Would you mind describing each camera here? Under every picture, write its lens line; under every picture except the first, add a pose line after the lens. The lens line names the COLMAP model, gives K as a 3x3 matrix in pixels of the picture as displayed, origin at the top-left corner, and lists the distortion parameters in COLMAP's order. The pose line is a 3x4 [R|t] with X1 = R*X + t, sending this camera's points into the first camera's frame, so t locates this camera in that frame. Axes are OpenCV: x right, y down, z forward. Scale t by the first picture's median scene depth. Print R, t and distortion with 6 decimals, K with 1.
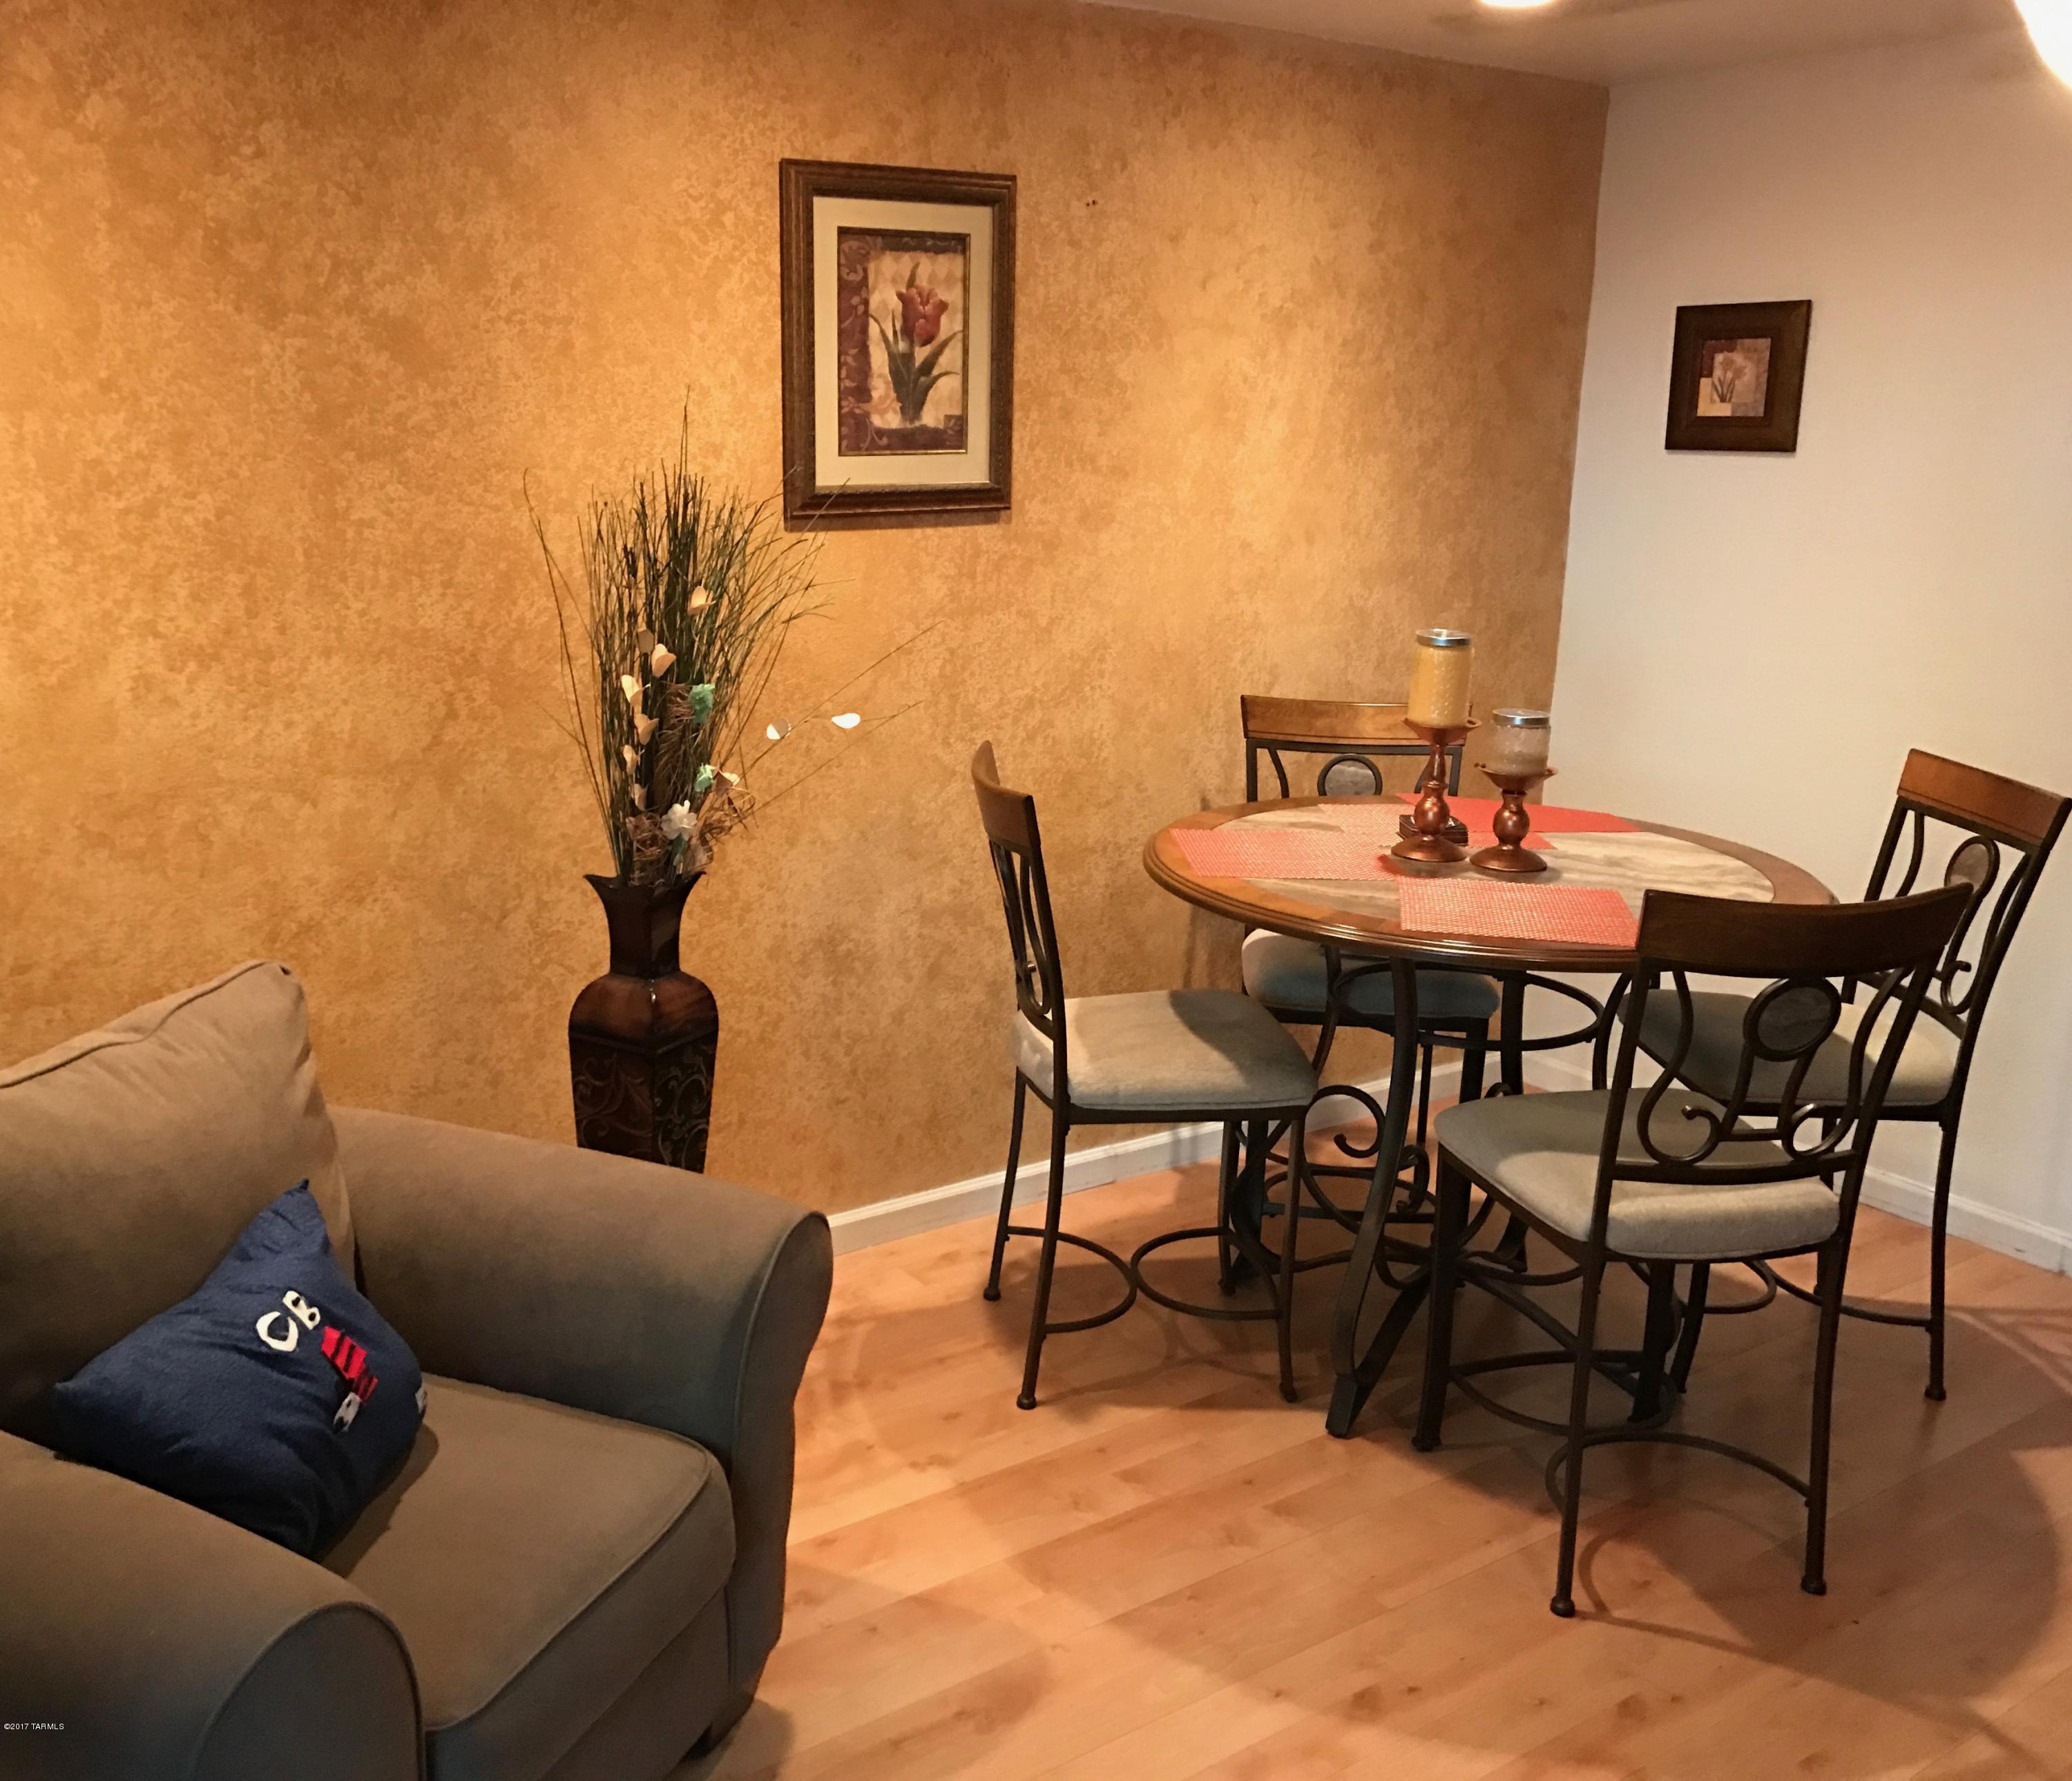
lens RADIAL K [[1662.3, 0, 1033.8], [0, 1662.3, 894.8], [0, 0, 1]] dist [-0.042858, 0.007247]
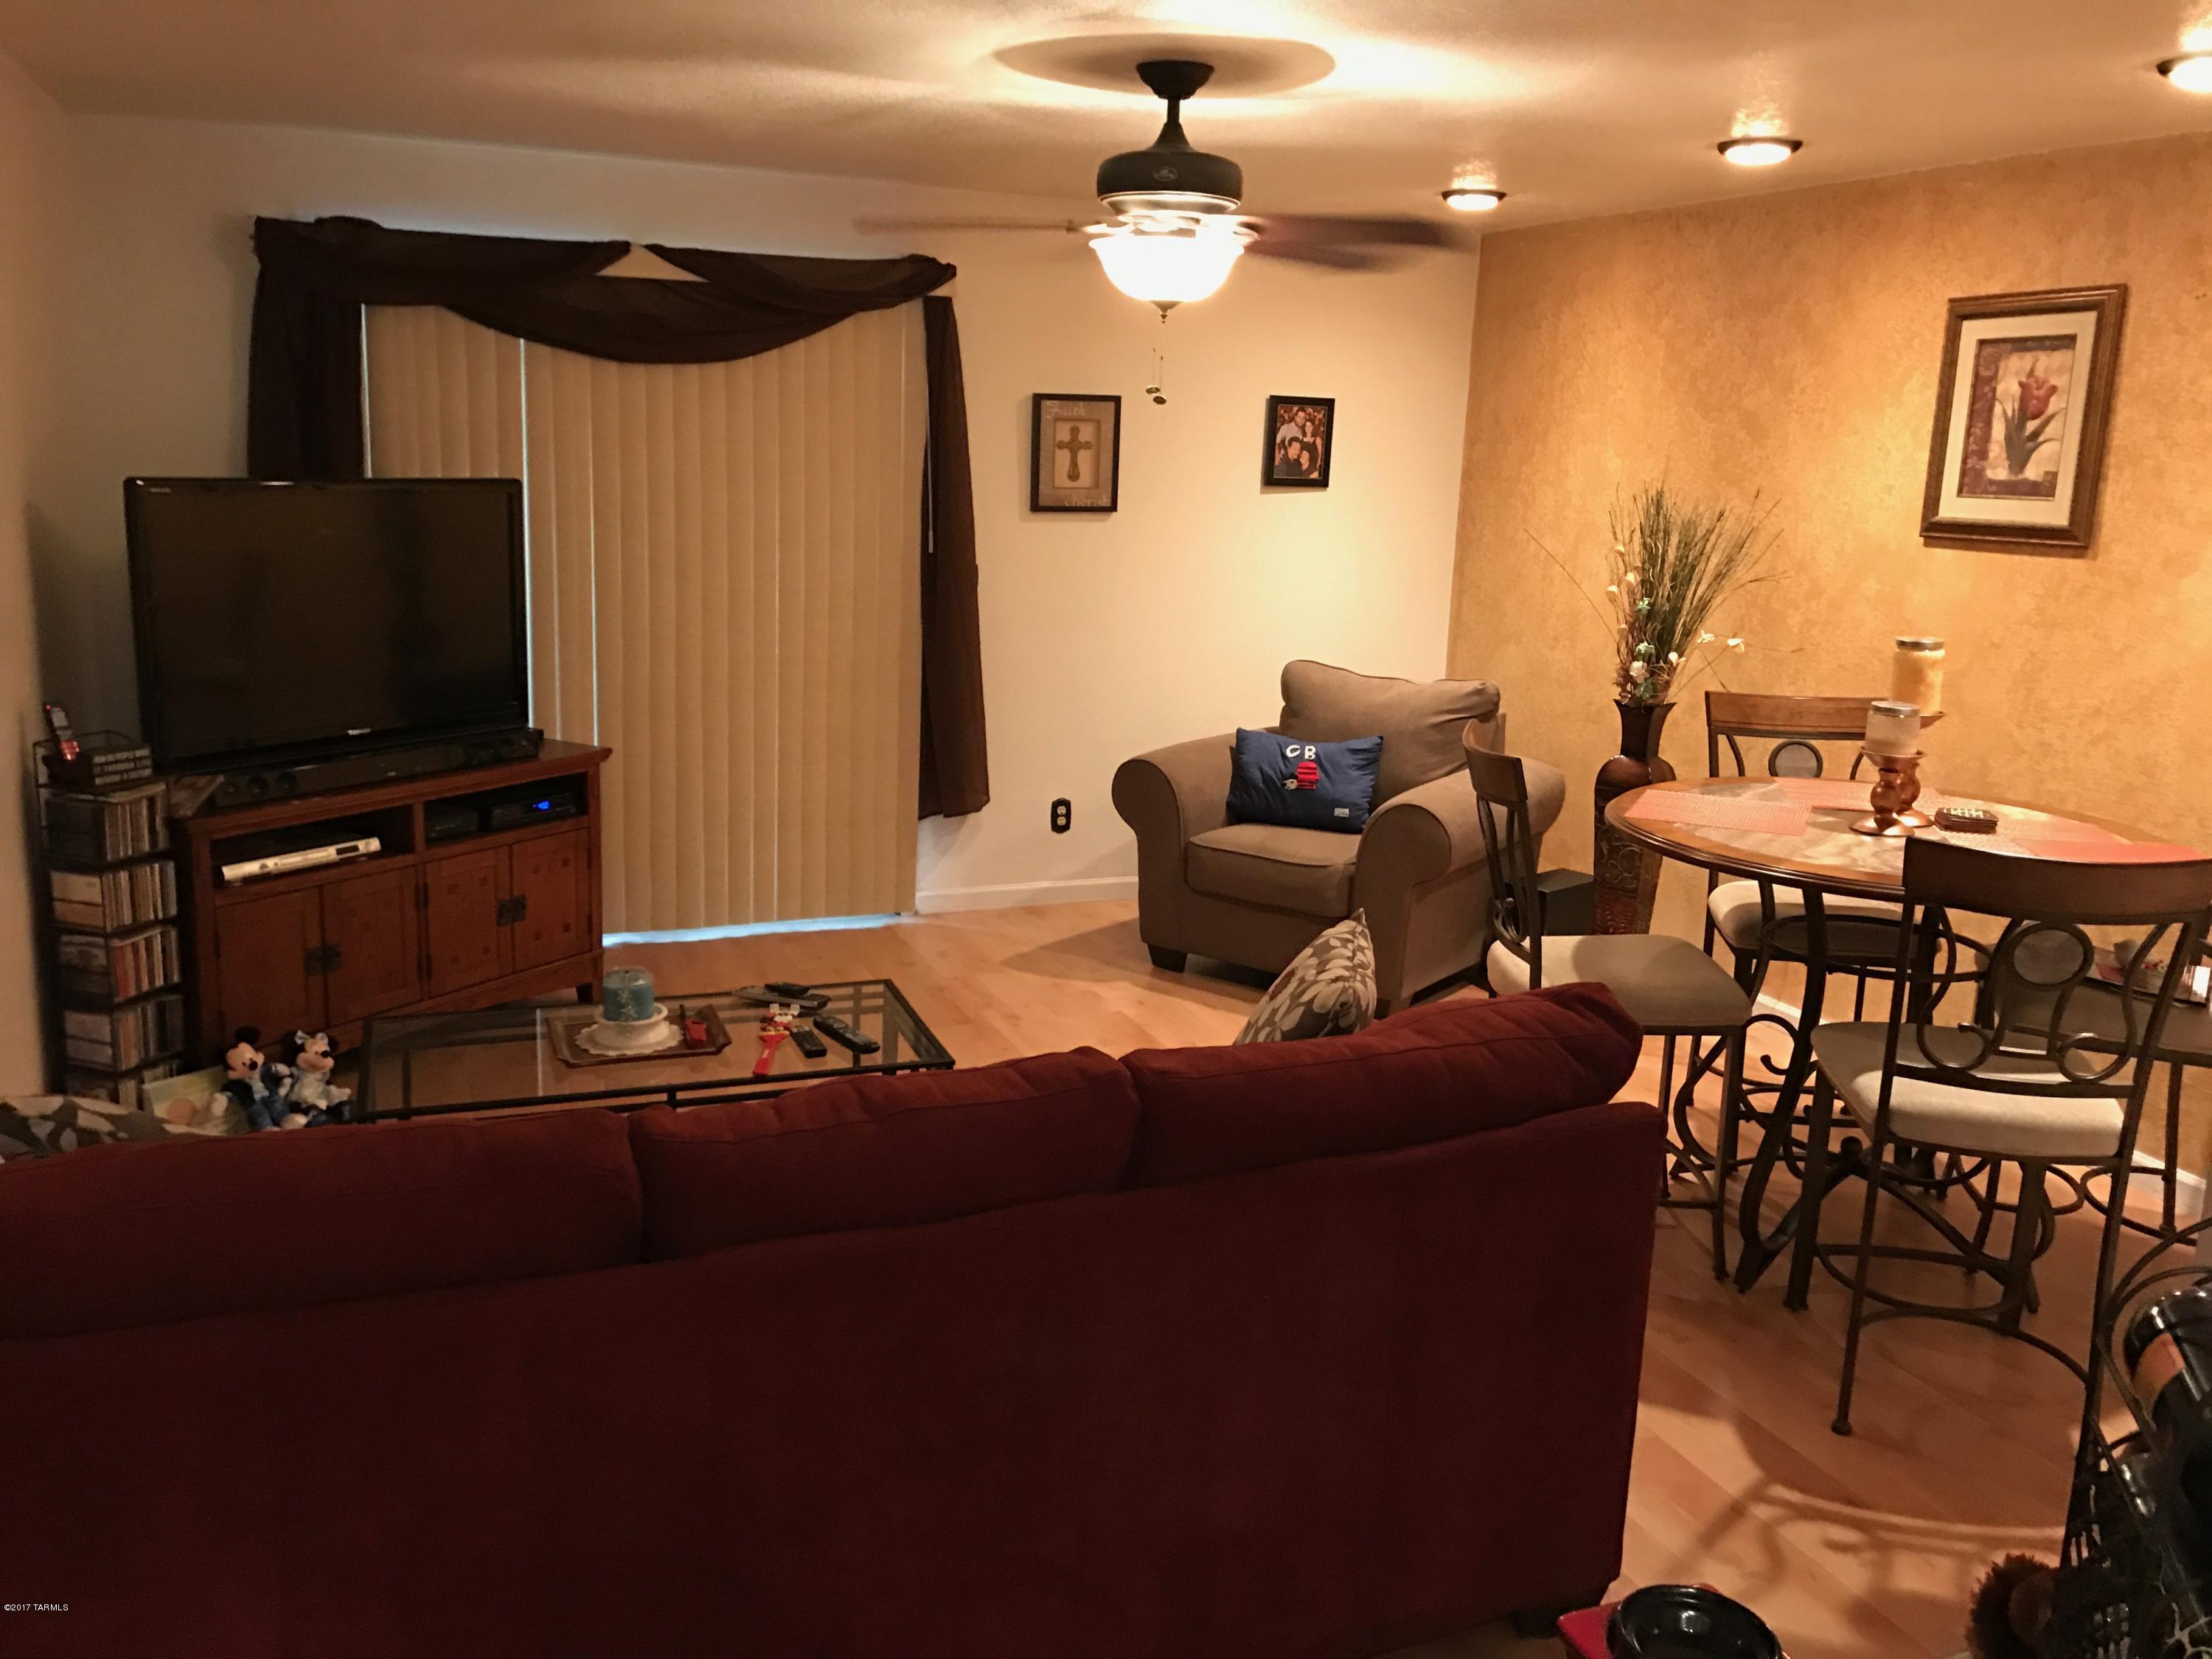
lens RADIAL K [[1831.7, 0, 1102.5], [0, 1831.7, 827.1], [0, 0, 1]] dist [-0.084504, -0.017701]
pose [[-0.168518, 0.204080, -0.964341, 1.493816], [-0.265767, 0.932693, 0.243826, -0.177192], [0.949194, 0.297379, -0.102938, 0.538492]]
